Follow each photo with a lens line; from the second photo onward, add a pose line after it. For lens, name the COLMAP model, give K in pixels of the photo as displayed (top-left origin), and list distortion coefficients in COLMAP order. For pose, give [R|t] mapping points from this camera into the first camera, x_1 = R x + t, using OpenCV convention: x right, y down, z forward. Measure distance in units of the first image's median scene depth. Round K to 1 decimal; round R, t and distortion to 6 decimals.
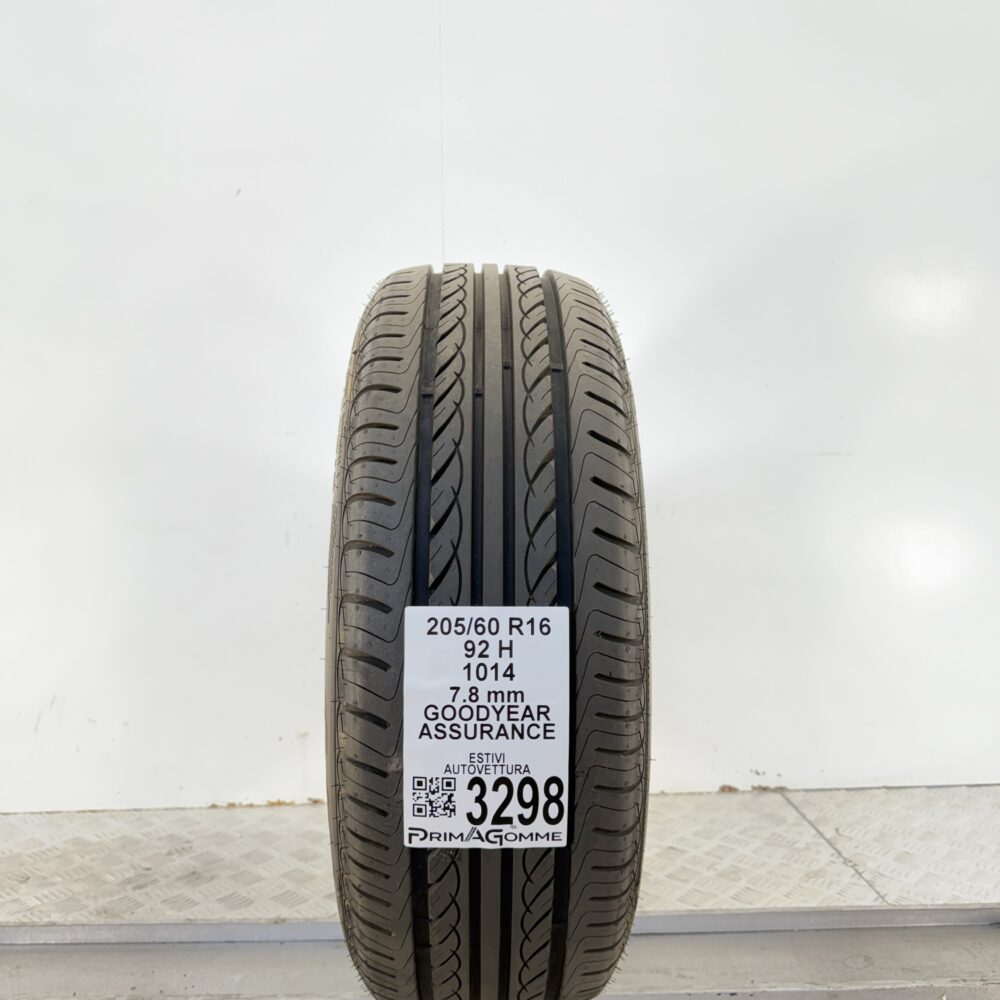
lens RADIAL K [[971.9, 0, 500.0], [0, 971.9, 500.0], [0, 0, 1]] dist [0.160904, -0.486076]
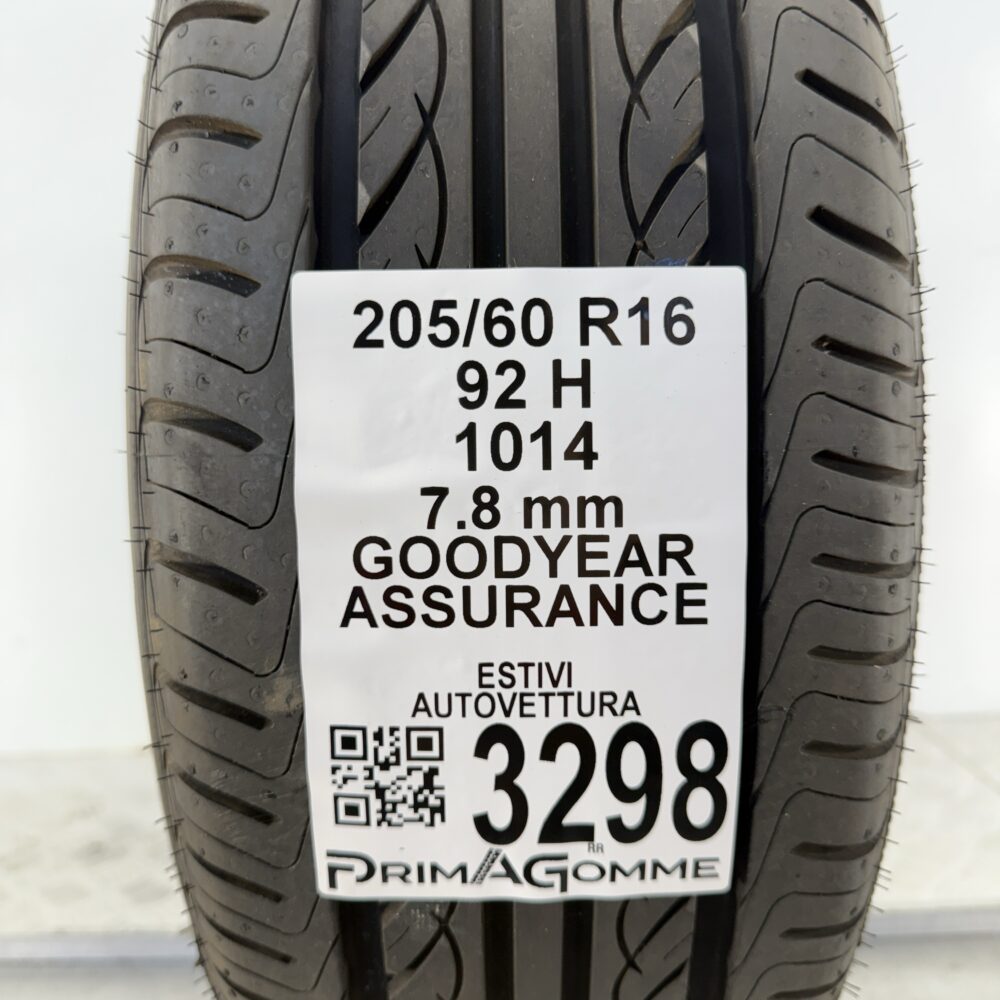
lens RADIAL K [[971.9, 0, 500.0], [0, 971.9, 500.0], [0, 0, 1]] dist [0.160904, -0.486076]
pose [[0.999677, -0.016220, -0.019588, -0.014309], [0.017831, 0.996213, 0.085093, 0.163799], [0.018133, -0.085414, 0.996180, 0.631175]]
